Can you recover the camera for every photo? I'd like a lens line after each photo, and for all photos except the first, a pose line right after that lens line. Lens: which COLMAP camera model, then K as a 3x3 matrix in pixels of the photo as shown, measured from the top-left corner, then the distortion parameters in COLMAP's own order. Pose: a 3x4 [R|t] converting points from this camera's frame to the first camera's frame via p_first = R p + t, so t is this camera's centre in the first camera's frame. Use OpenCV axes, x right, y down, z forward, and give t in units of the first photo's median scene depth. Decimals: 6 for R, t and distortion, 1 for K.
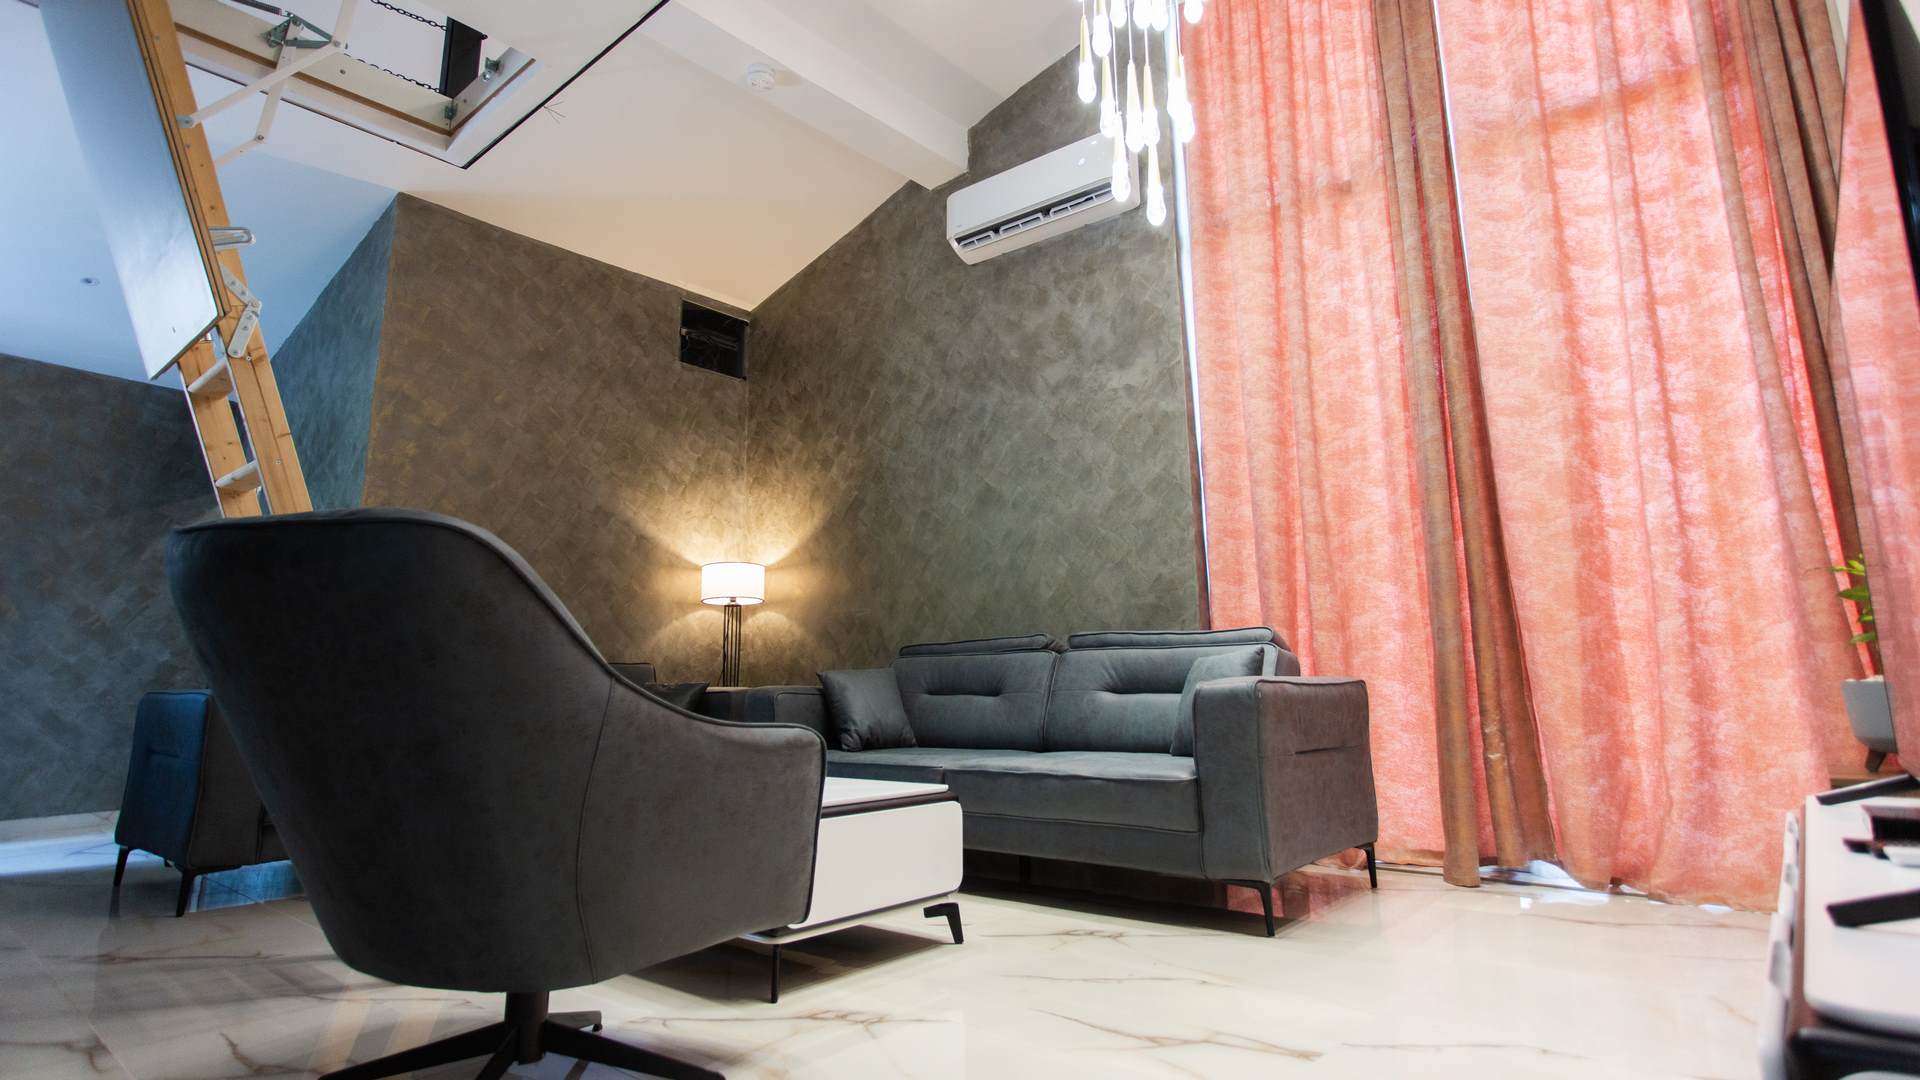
lens RADIAL K [[1004.2, 0, 961.8], [0, 1004.2, 481.5], [0, 0, 1]] dist [-0.002047, 0.000676]
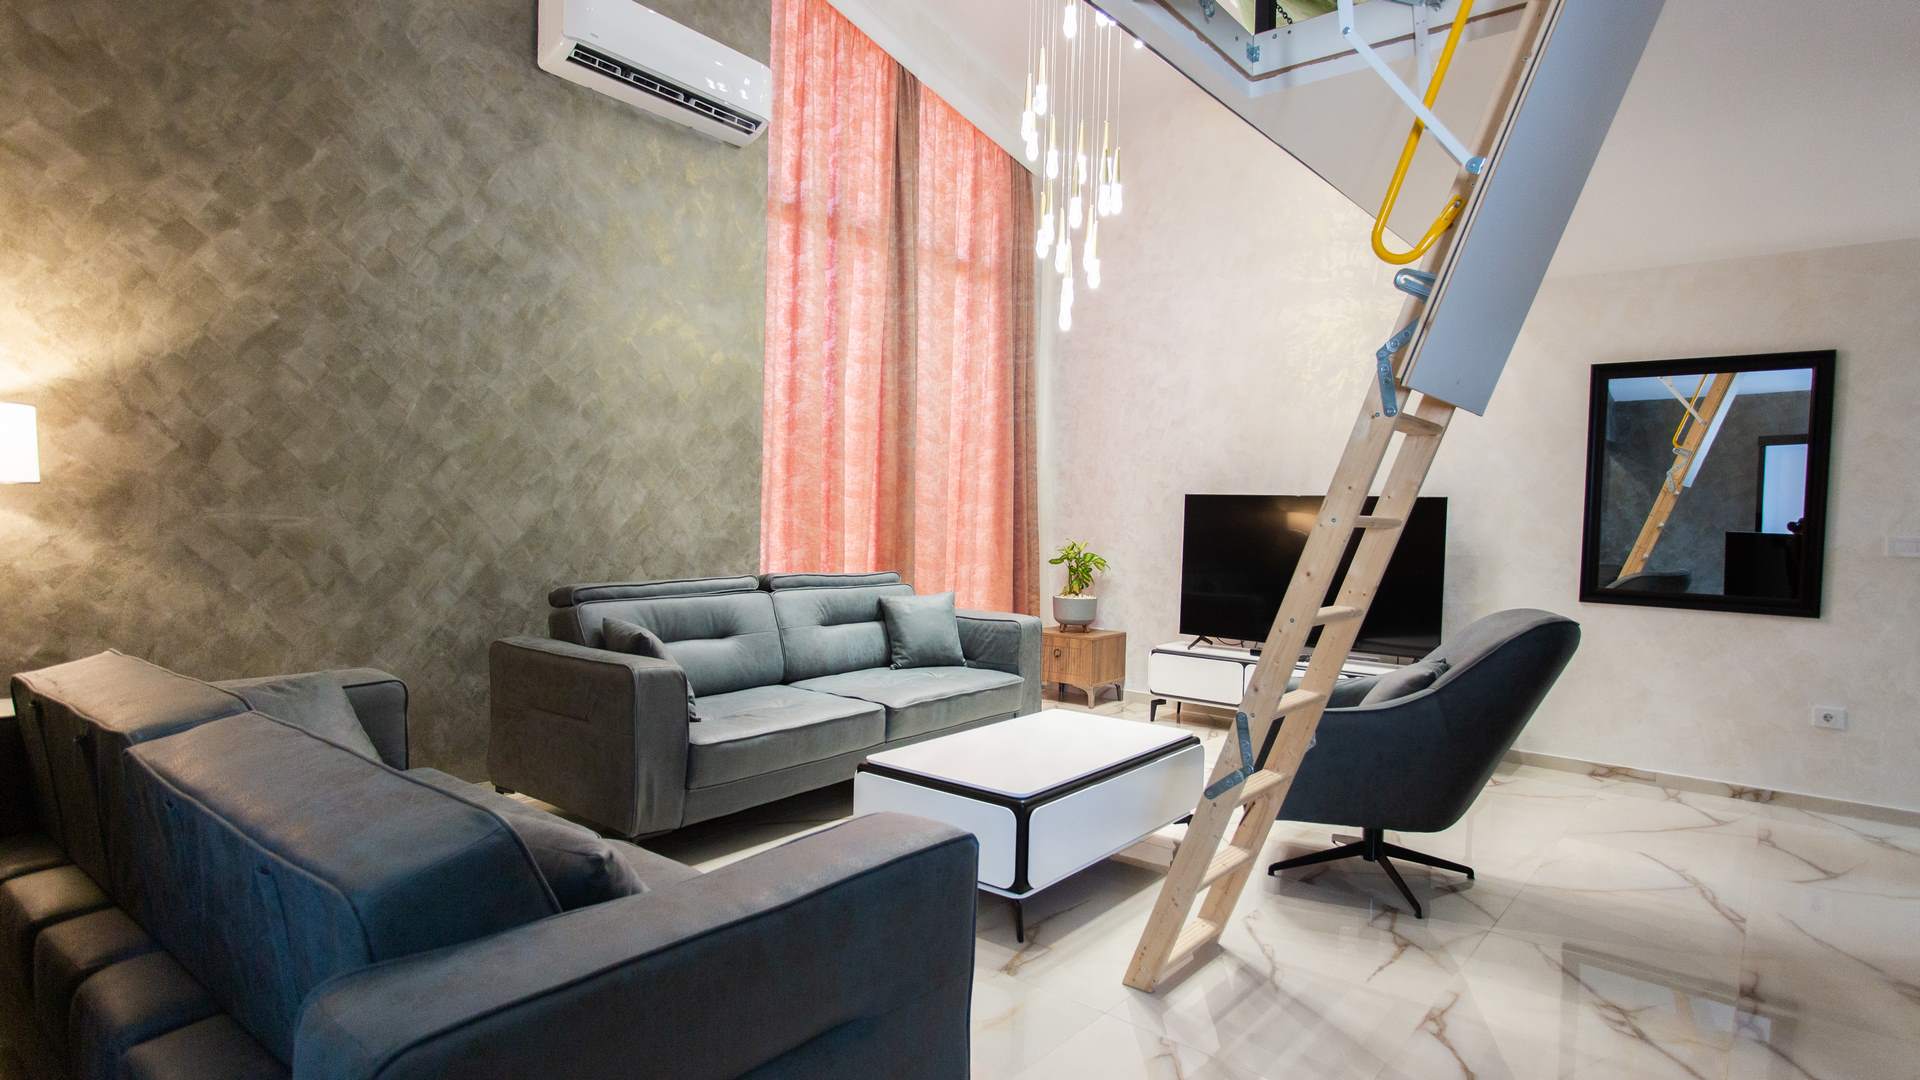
lens RADIAL K [[1013.9, 0, 971.2], [0, 1013.9, 546.1], [0, 0, 1]] dist [-0.001094, 0.000734]
pose [[-0.049721, -0.026676, 0.998407, -0.946445], [-0.228989, 0.973319, 0.014602, 0.052614], [-0.972158, -0.227898, -0.054503, 0.809600]]
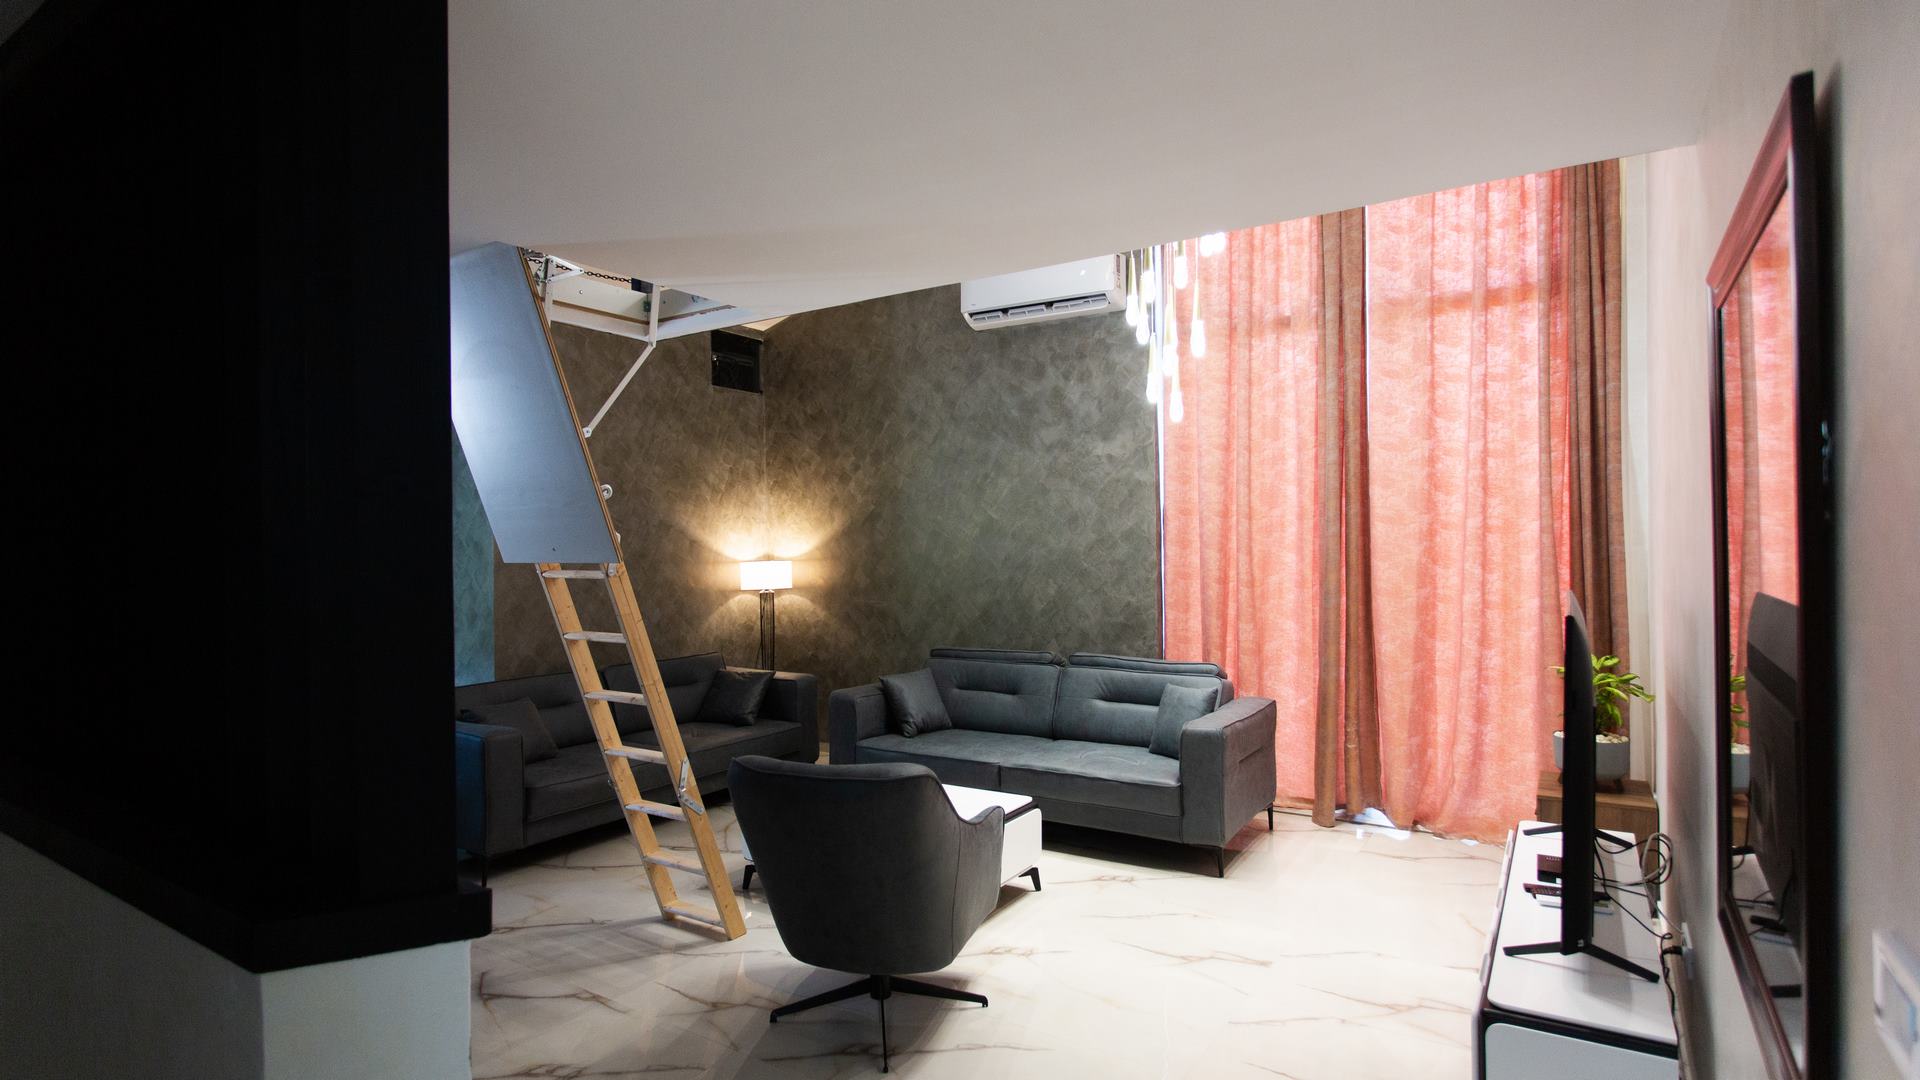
lens RADIAL K [[982.9, 0, 969.2], [0, 982.9, 550.2], [0, 0, 1]] dist [-0.001836, -0.000041]
pose [[0.990258, 0.000041, 0.139242, -0.206971], [-0.028880, 0.978314, 0.205103, -0.248031], [-0.136214, -0.207126, 0.968785, -0.253849]]
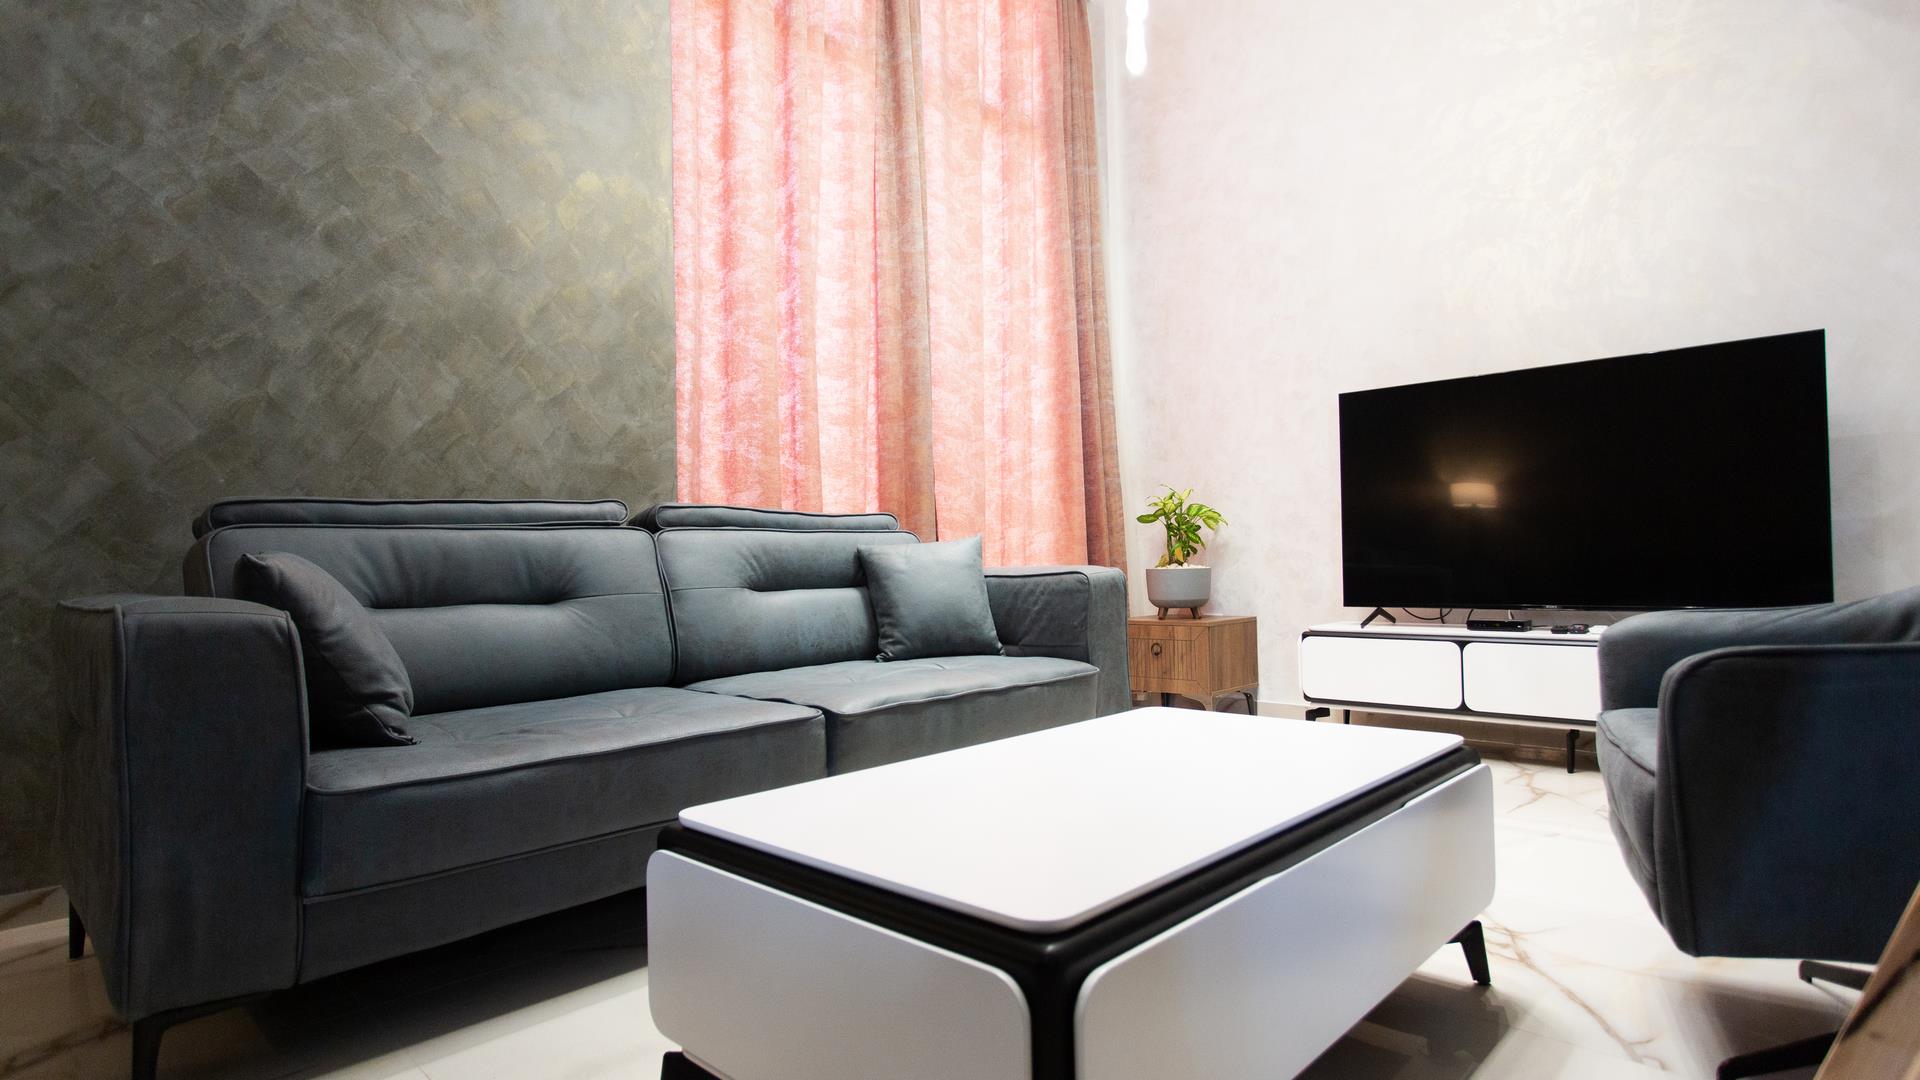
lens RADIAL K [[1013.9, 0, 971.2], [0, 1013.9, 546.1], [0, 0, 1]] dist [-0.001094, 0.000734]
pose [[0.042909, 0.021920, 0.998838, -0.506350], [-0.181959, 0.983210, -0.013760, 0.142577], [-0.982370, -0.181157, 0.046177, 0.725650]]
